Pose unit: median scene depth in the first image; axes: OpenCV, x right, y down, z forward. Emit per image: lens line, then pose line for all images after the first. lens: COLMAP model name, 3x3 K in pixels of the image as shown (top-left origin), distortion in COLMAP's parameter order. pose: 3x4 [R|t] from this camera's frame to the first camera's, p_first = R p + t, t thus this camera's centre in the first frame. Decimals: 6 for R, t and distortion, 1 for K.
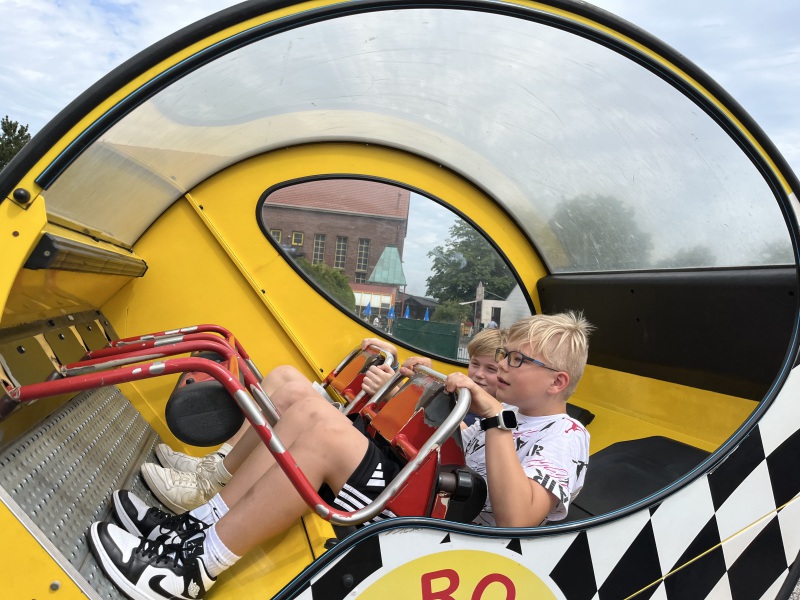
lens RADIAL K [[610.0, 0, 400.0], [0, 610.0, 300.0], [0, 0, 1]] dist [0.011168, -0.048883]
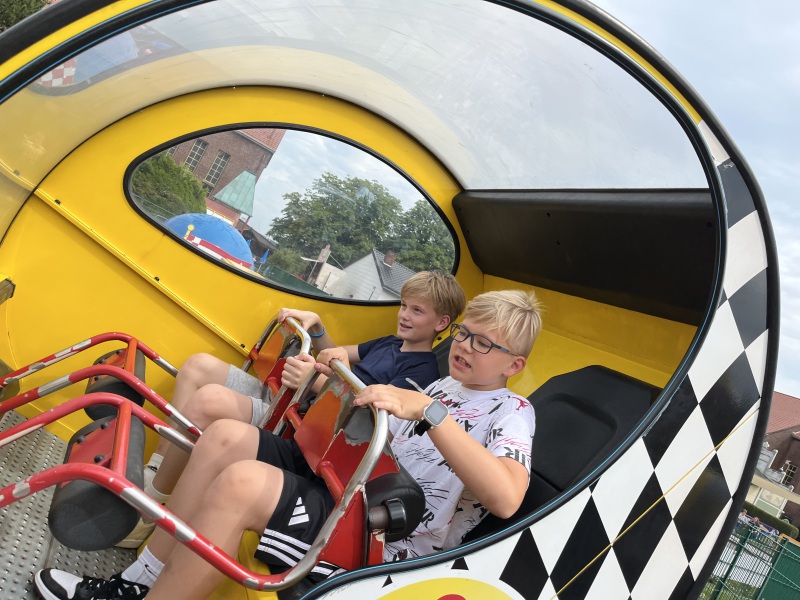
lens RADIAL K [[613.0, 0, 400.0], [0, 613.0, 300.0], [0, 0, 1]] dist [0.004753, -0.000339]
pose [[0.976618, -0.203119, 0.070427, 0.098867], [0.184237, 0.959587, 0.212717, -0.194618], [-0.110787, -0.194768, 0.974572, 0.127732]]
